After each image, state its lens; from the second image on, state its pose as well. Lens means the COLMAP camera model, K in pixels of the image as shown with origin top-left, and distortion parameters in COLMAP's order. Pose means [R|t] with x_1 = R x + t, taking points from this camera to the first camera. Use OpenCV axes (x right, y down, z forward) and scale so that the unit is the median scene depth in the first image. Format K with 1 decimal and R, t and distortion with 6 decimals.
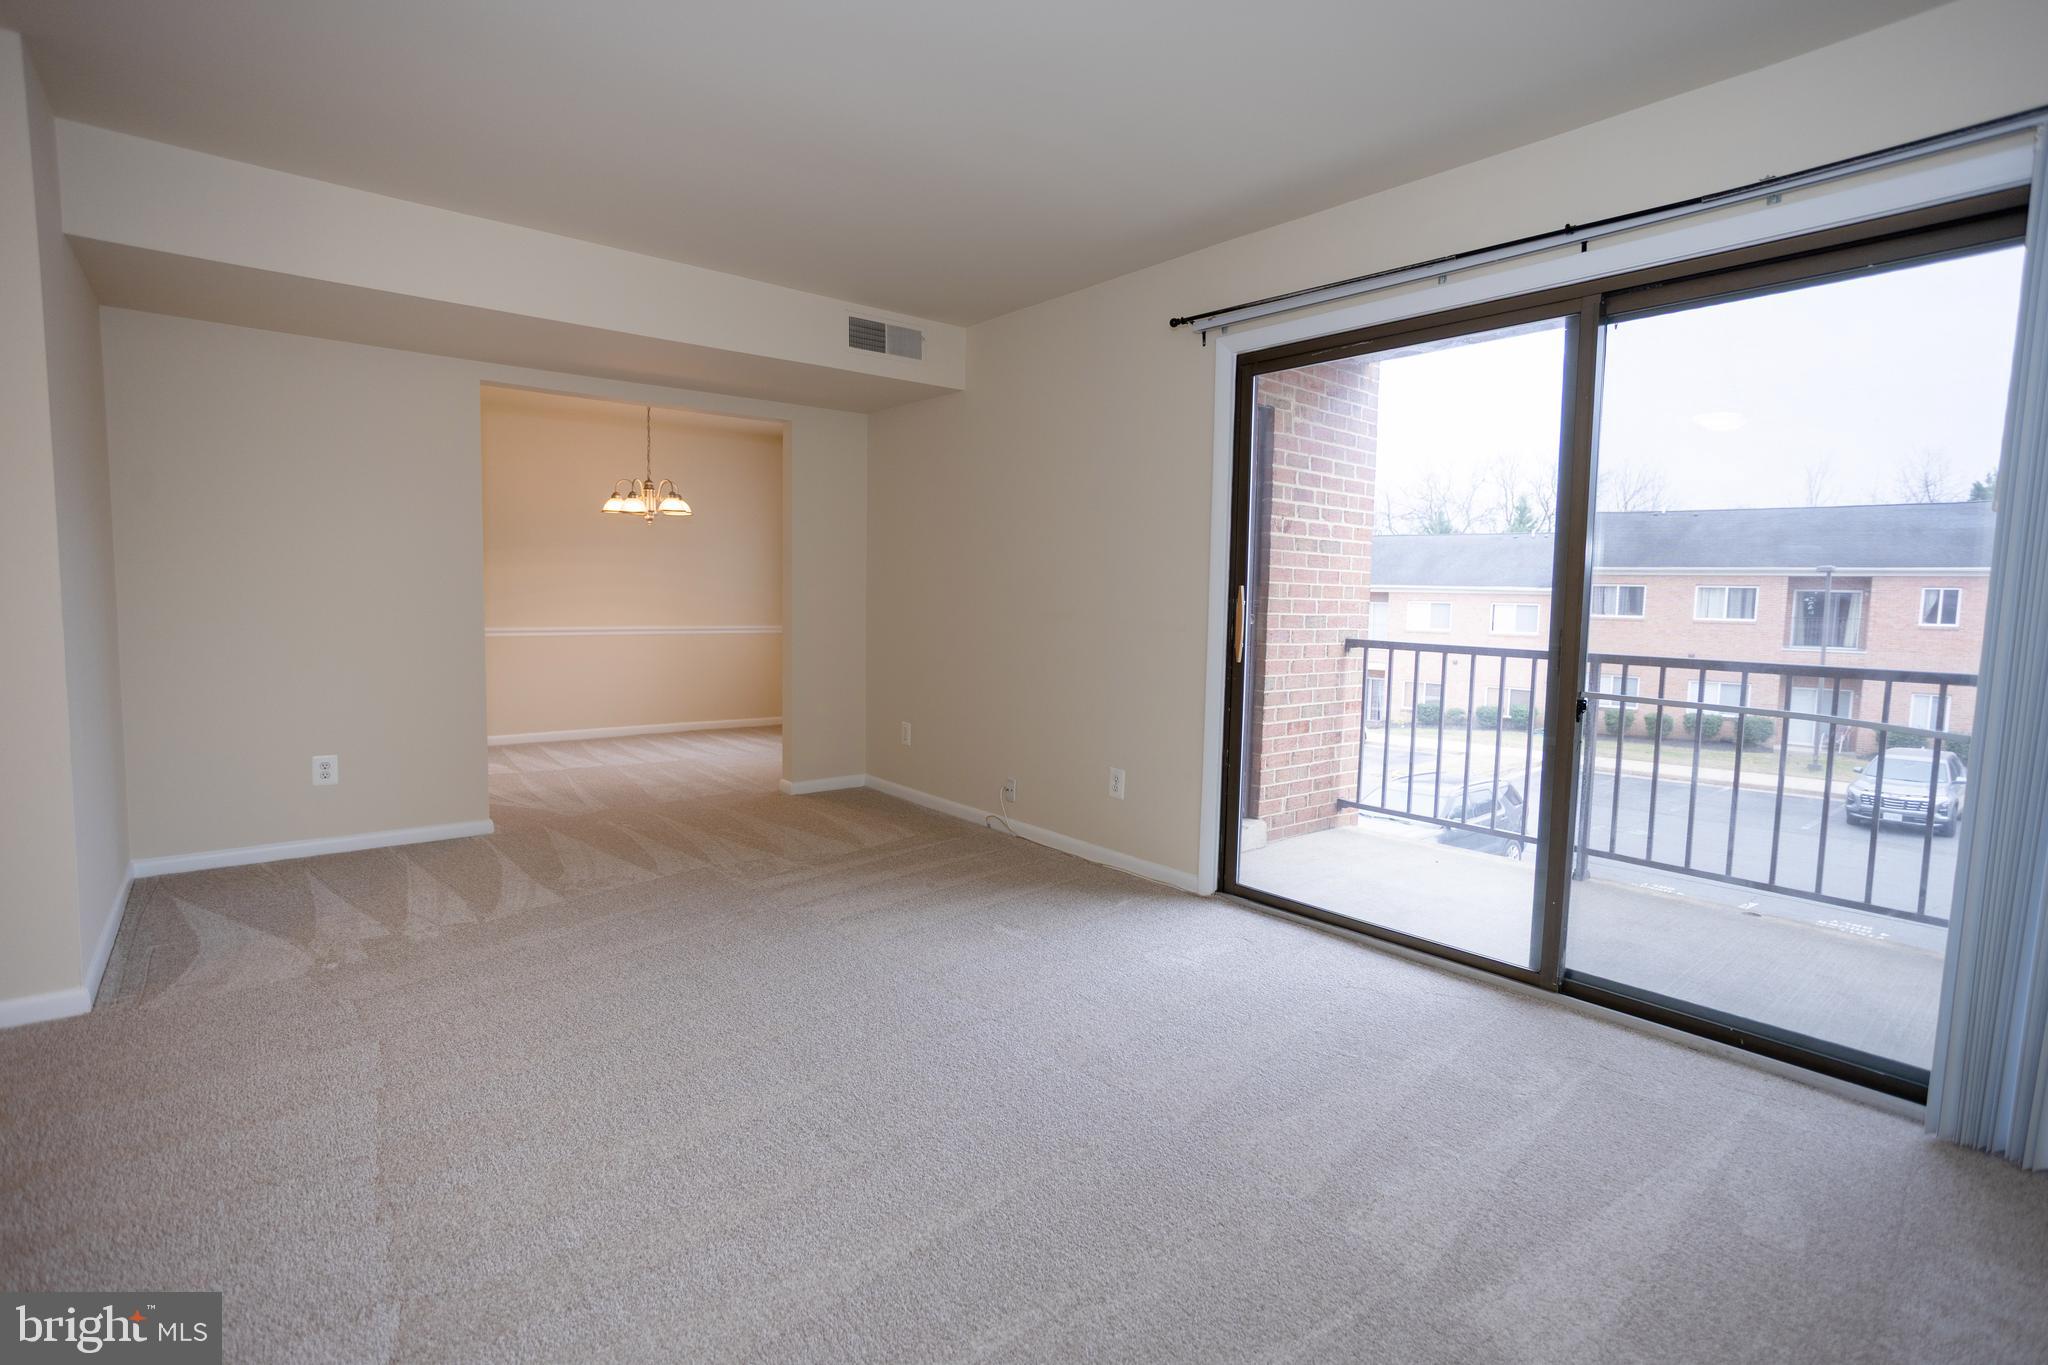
lens RADIAL K [[1002.6, 0, 1023.4], [0, 1002.6, 674.4], [0, 0, 1]] dist [-0.056717, 0.031319]
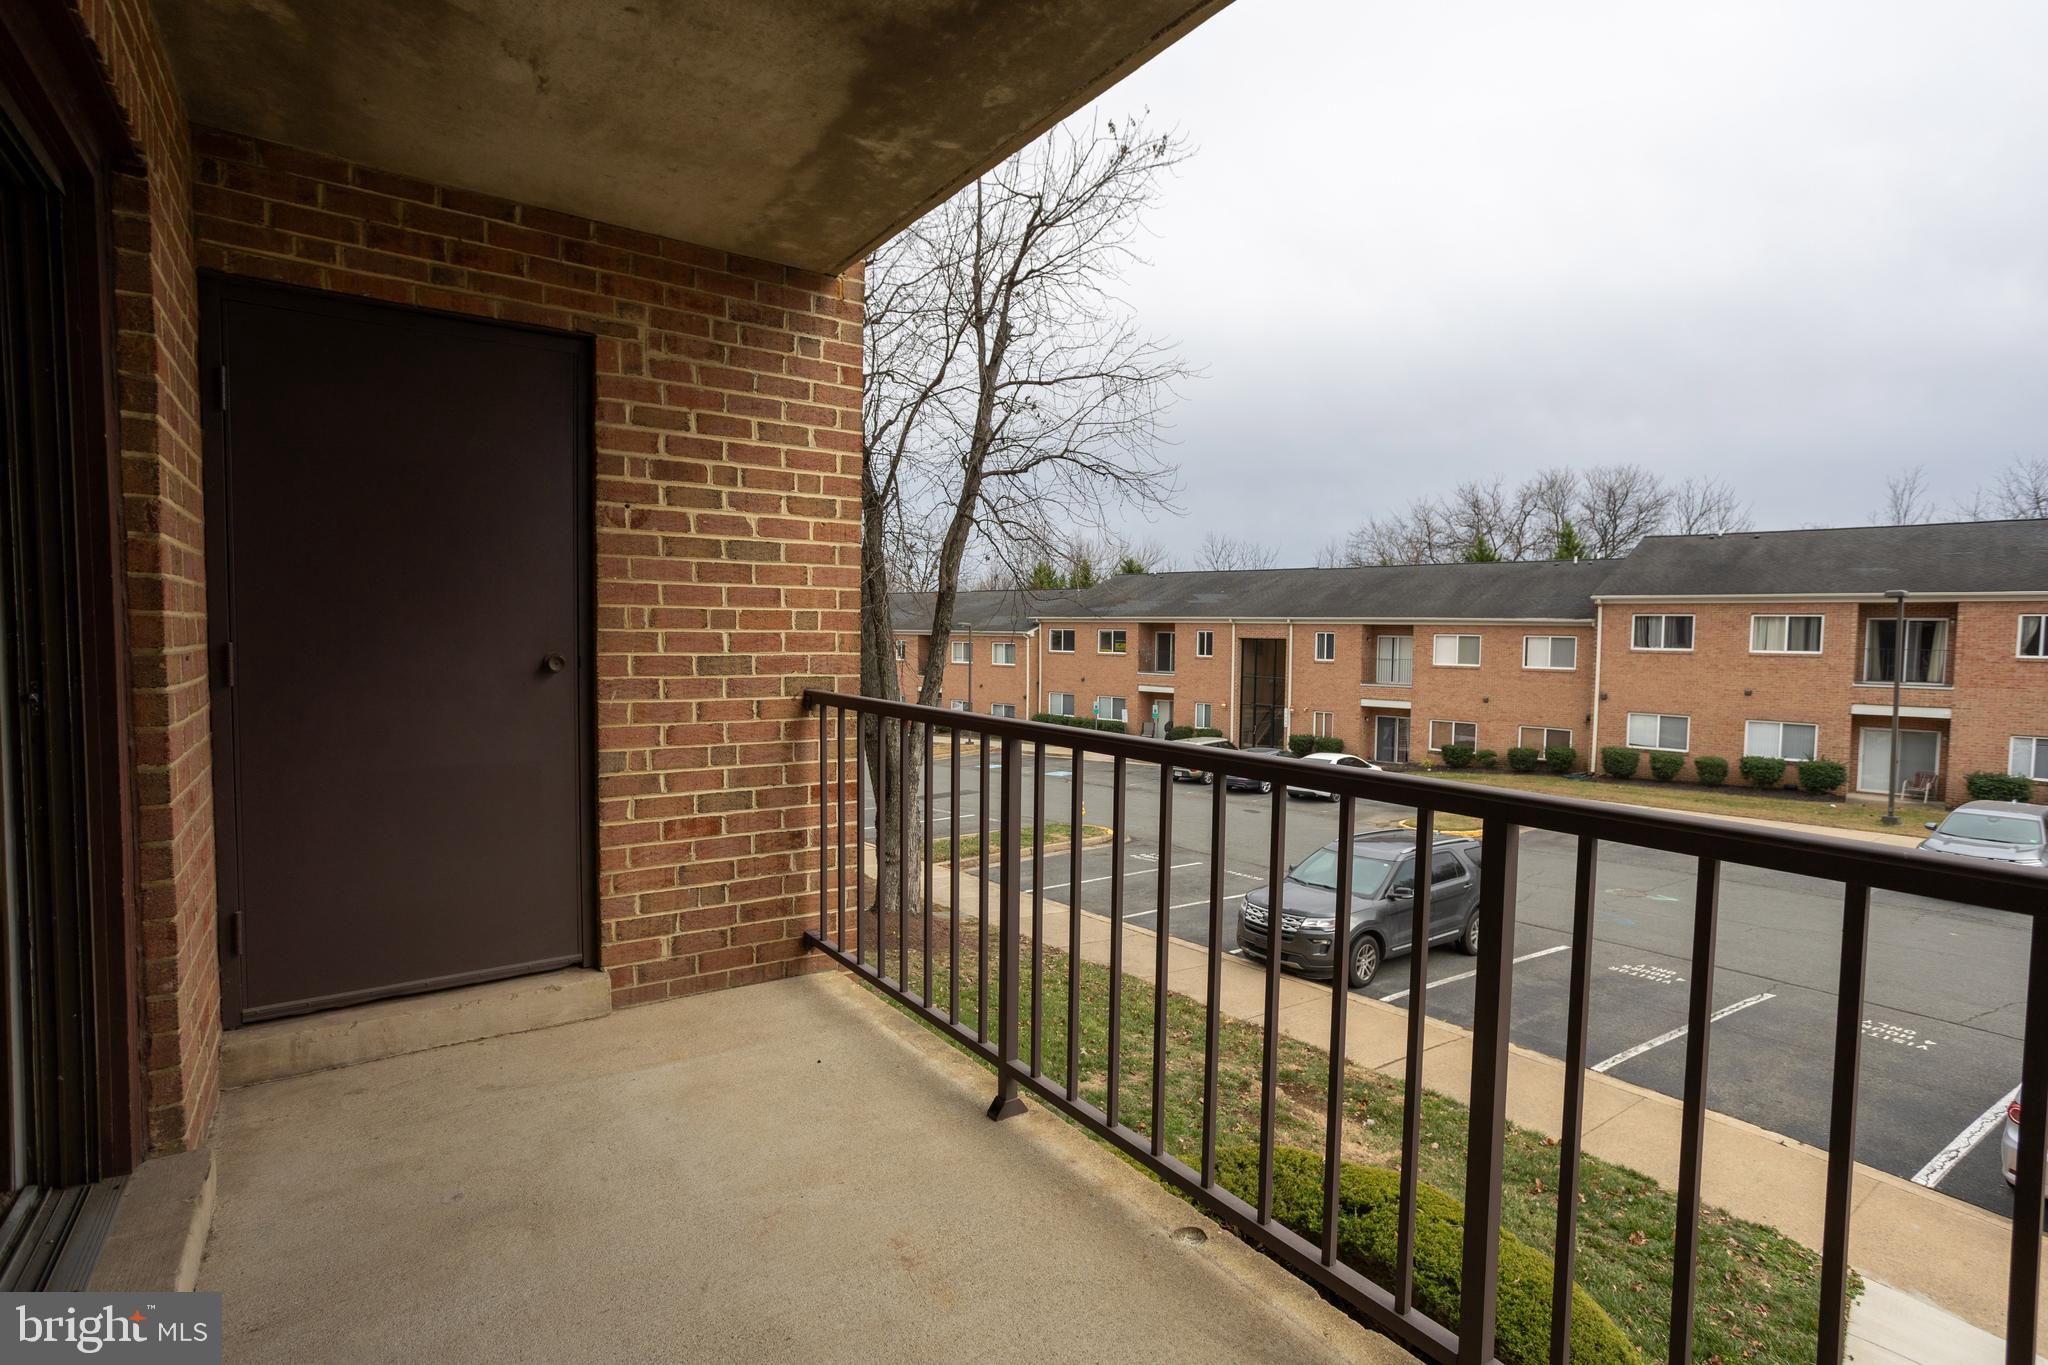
lens RADIAL K [[1002.6, 0, 1023.4], [0, 1002.6, 674.4], [0, 0, 1]] dist [-0.056717, 0.031319]
pose [[0.997378, -0.002823, -0.072311, 0.522636], [0.000254, 0.999369, -0.035508, -0.023035], [0.072366, 0.035397, 0.996750, 0.355664]]
